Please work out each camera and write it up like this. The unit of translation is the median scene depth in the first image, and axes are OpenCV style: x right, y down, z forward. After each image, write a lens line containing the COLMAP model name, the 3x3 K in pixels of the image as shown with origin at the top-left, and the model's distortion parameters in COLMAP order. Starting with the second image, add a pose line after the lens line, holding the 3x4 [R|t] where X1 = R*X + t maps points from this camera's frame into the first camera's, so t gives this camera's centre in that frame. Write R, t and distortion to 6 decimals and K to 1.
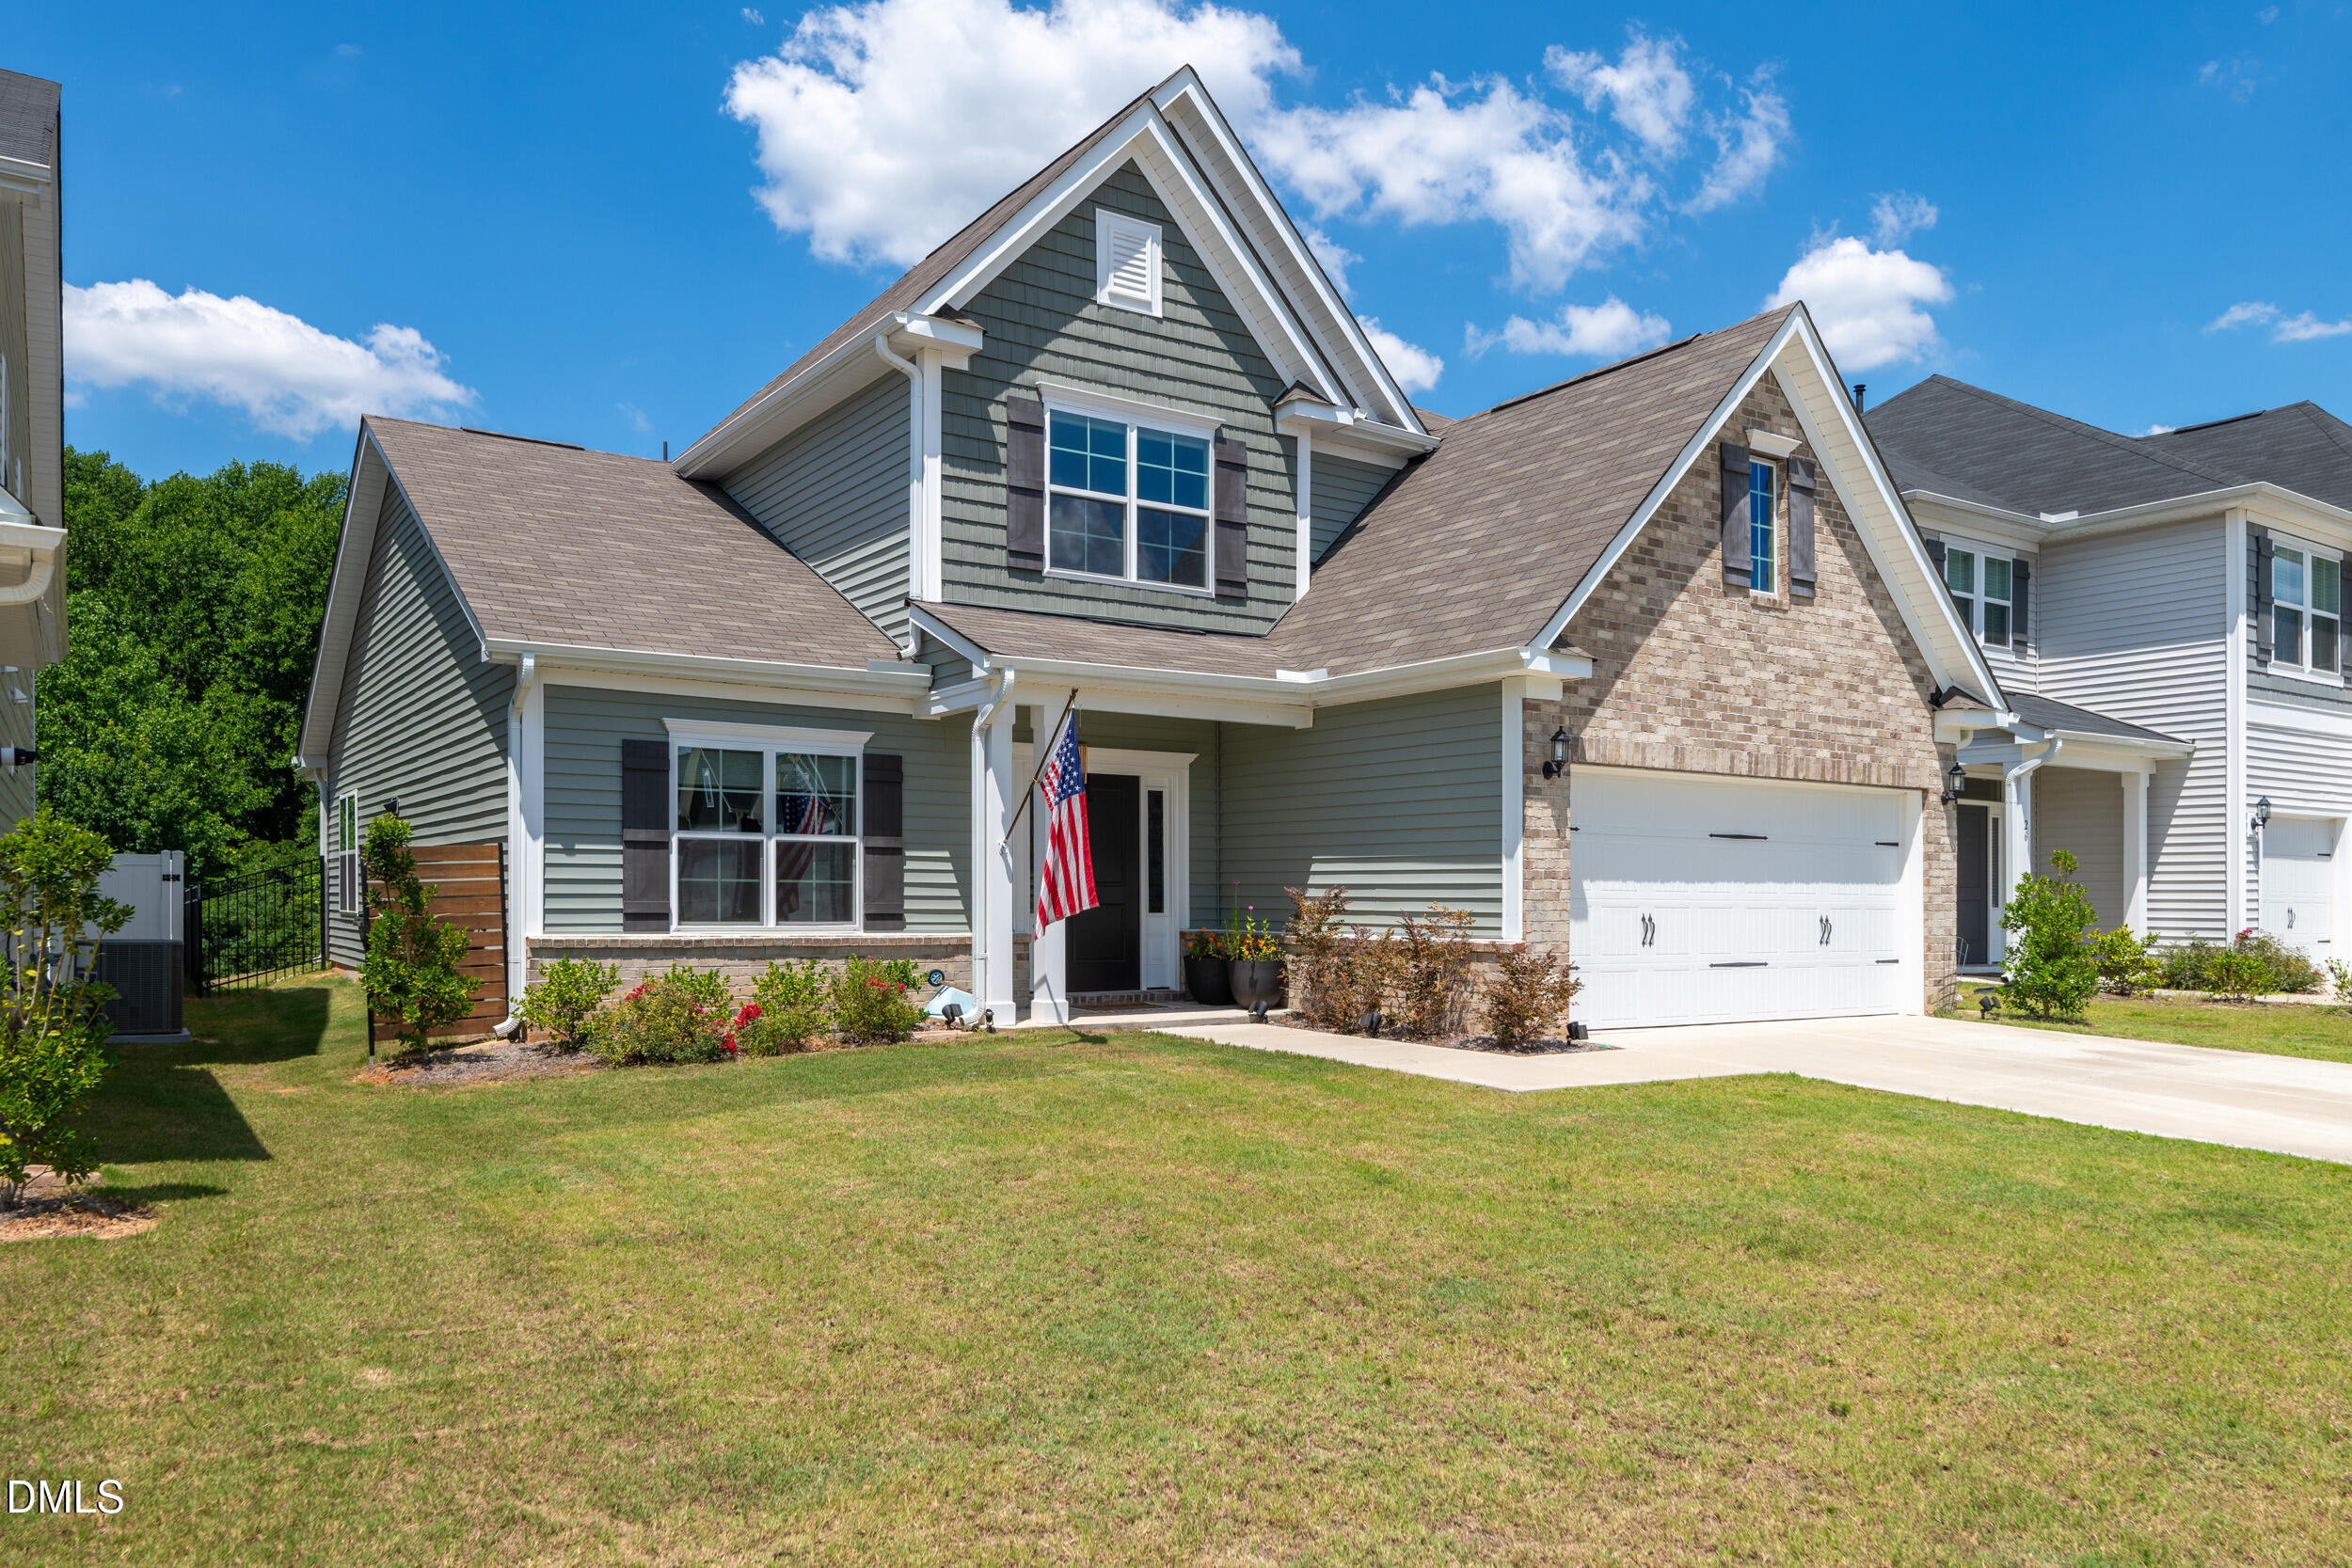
lens RADIAL K [[1620.7, 0, 1152.9], [0, 1620.7, 899.9], [0, 0, 1]] dist [0.004439, -0.001337]
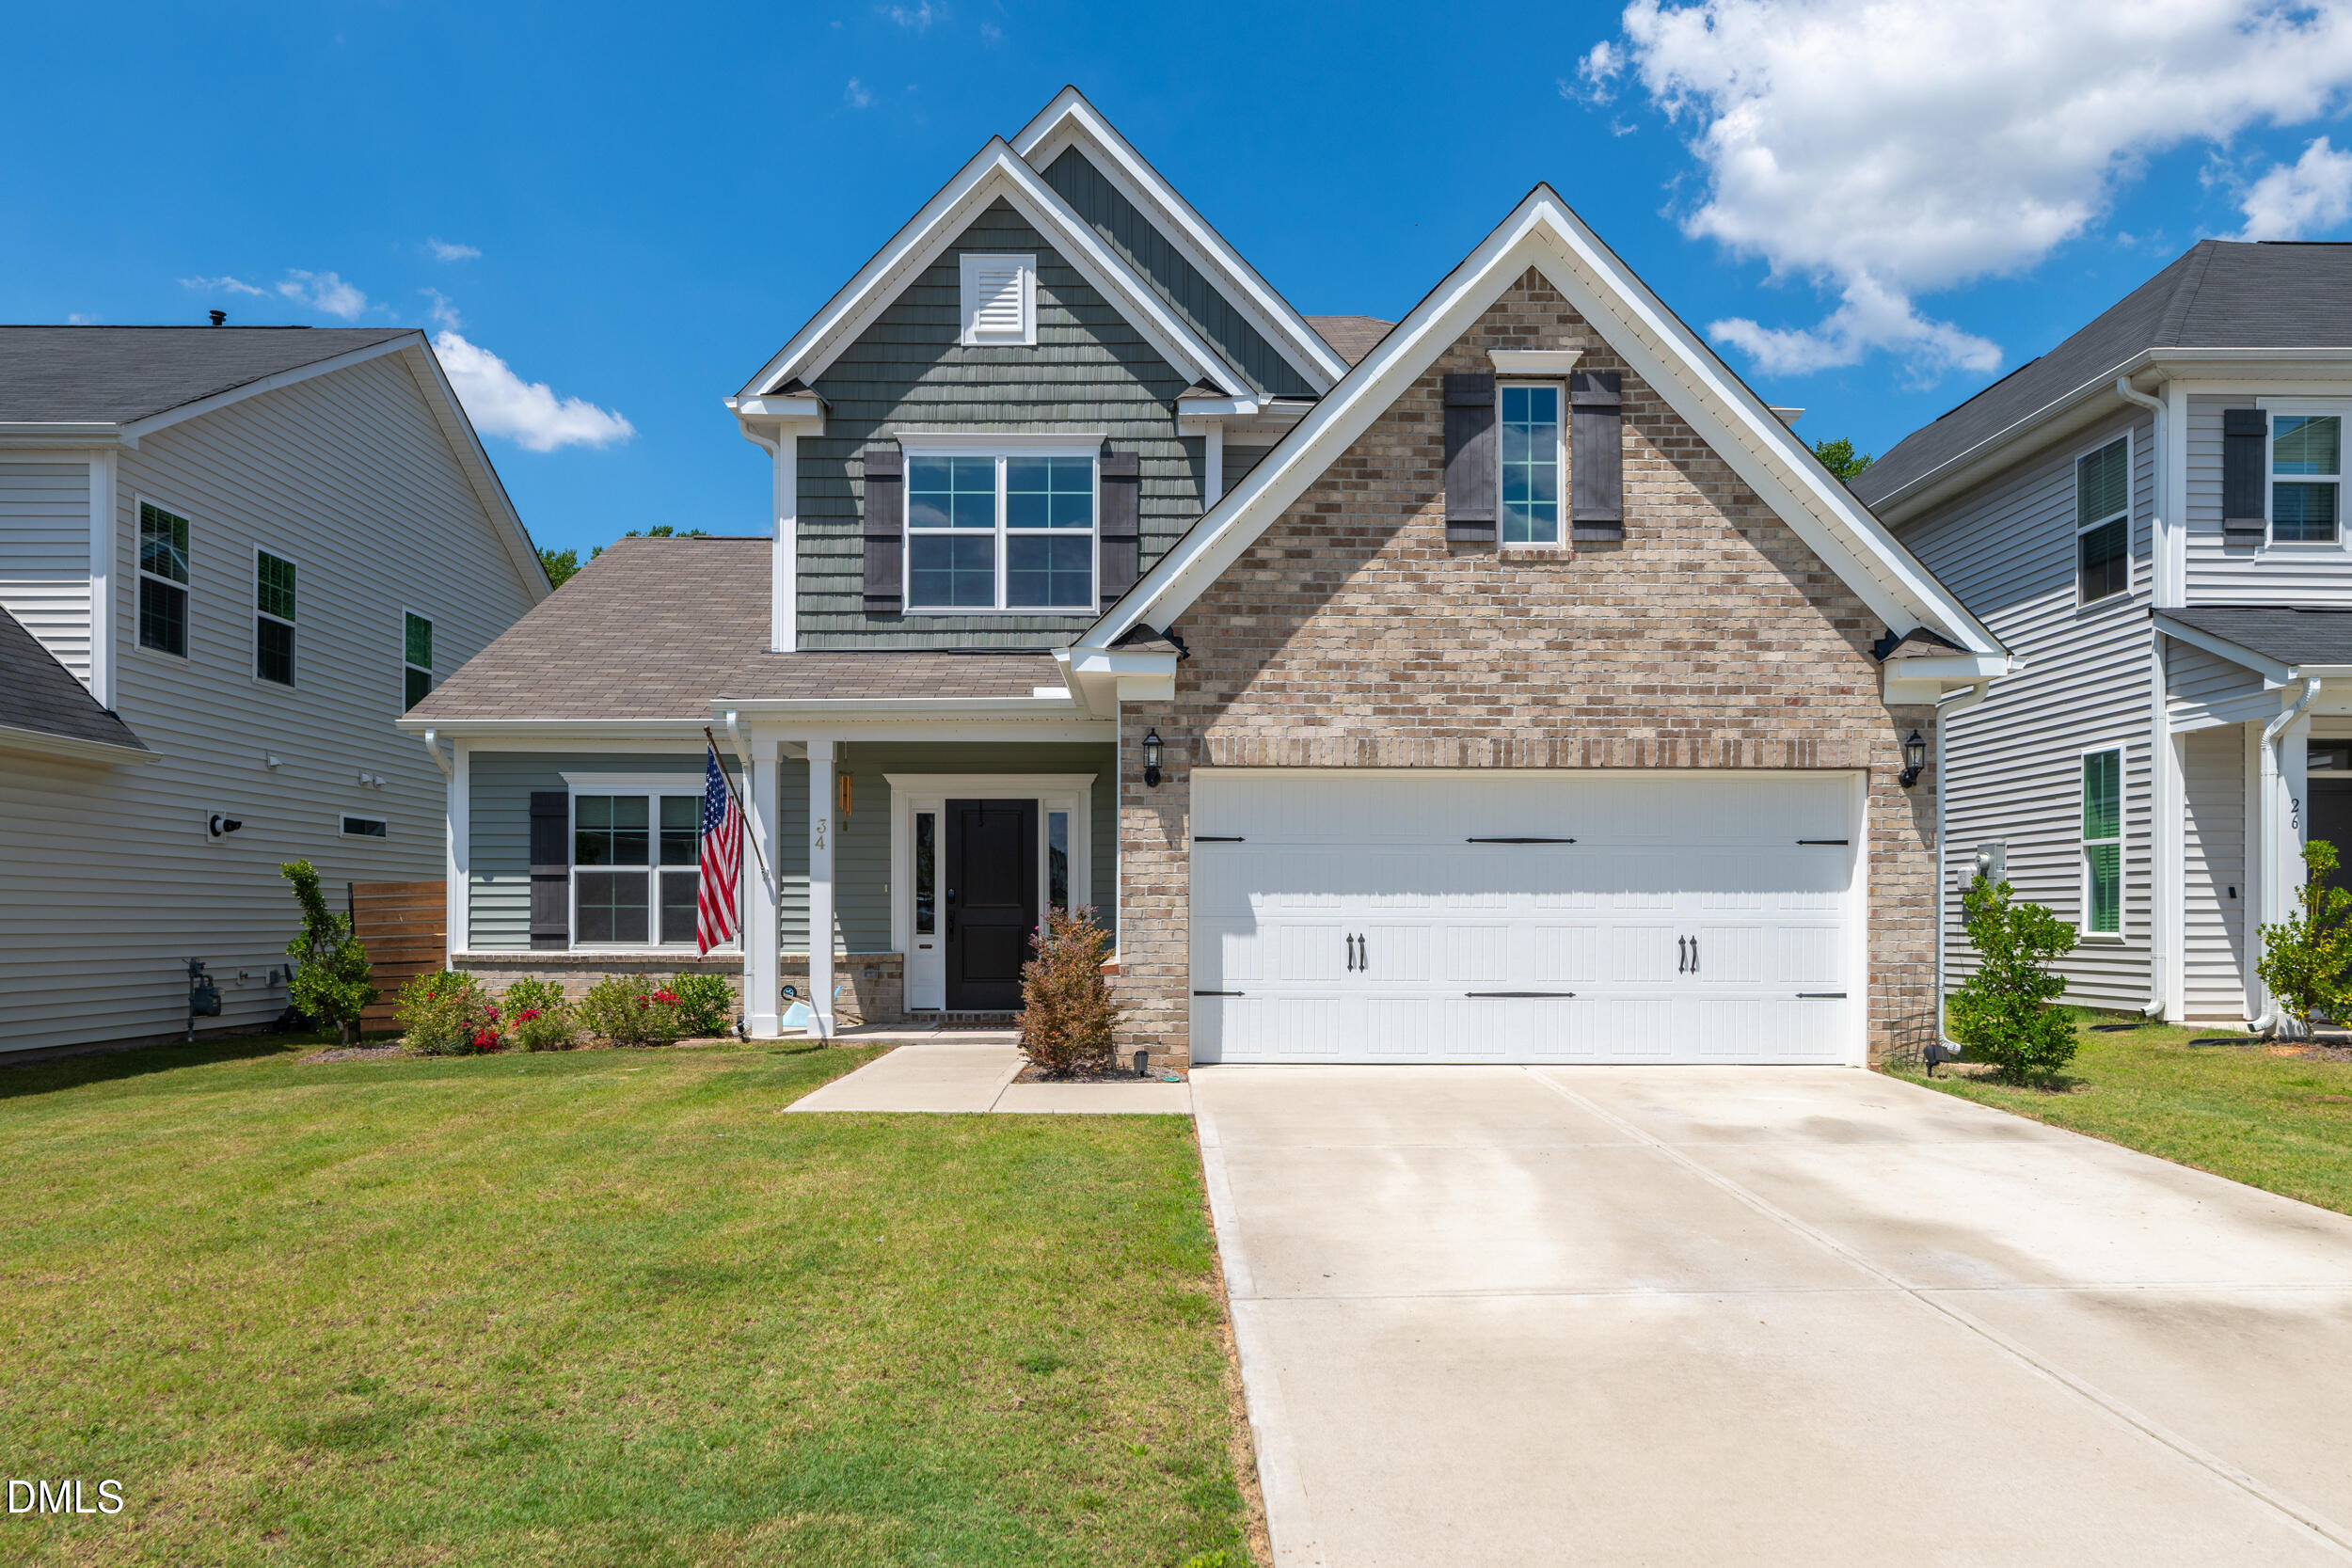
lens RADIAL K [[1620.7, 0, 1132.4], [0, 1620.7, 932.0], [0, 0, 1]] dist [0.004439, -0.001337]
pose [[0.841264, -0.002420, -0.540619, 0.639614], [0.004082, 0.999990, 0.001877, 0.005465], [0.540609, -0.003786, 0.841265, 0.192909]]
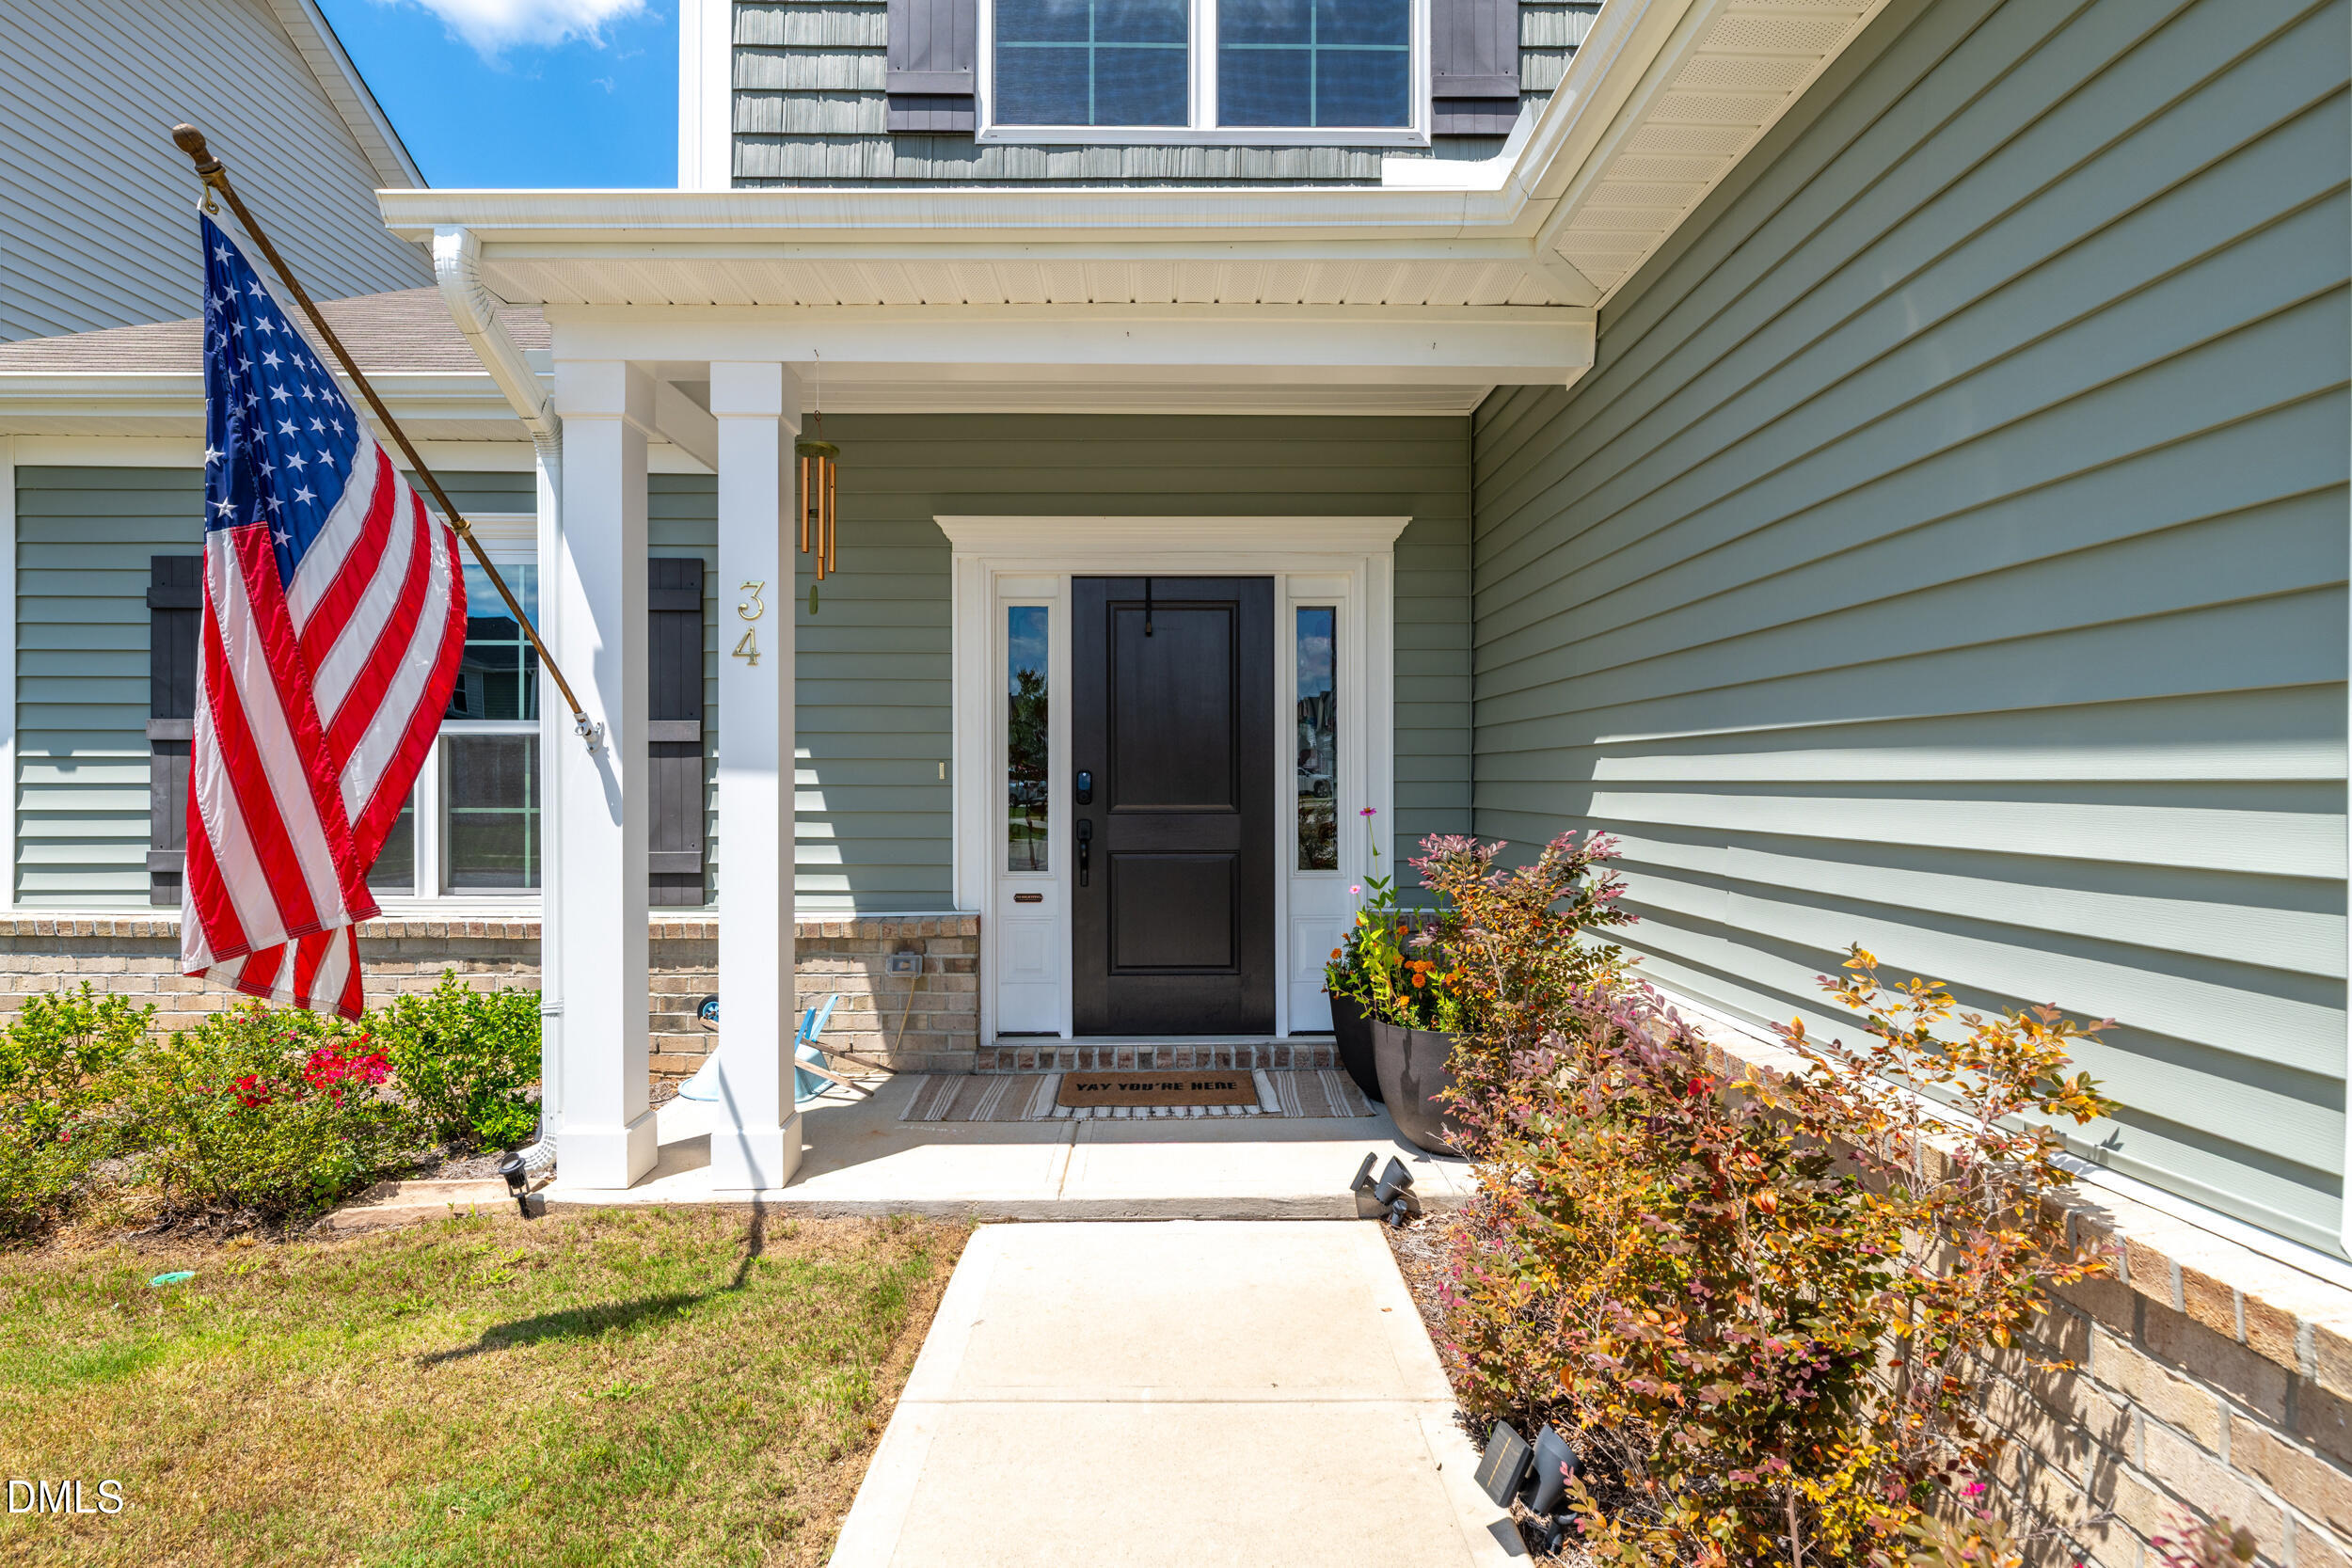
lens RADIAL K [[1195.5, 0, 1172.3], [0, 1195.5, 780.2], [0, 0, 1]] dist [-0.007380, -0.001897]
pose [[0.846877, 0.004725, -0.531767, 0.161680], [0.002832, 0.999906, 0.013396, -0.024430], [0.531781, -0.012850, 0.846785, 0.752556]]
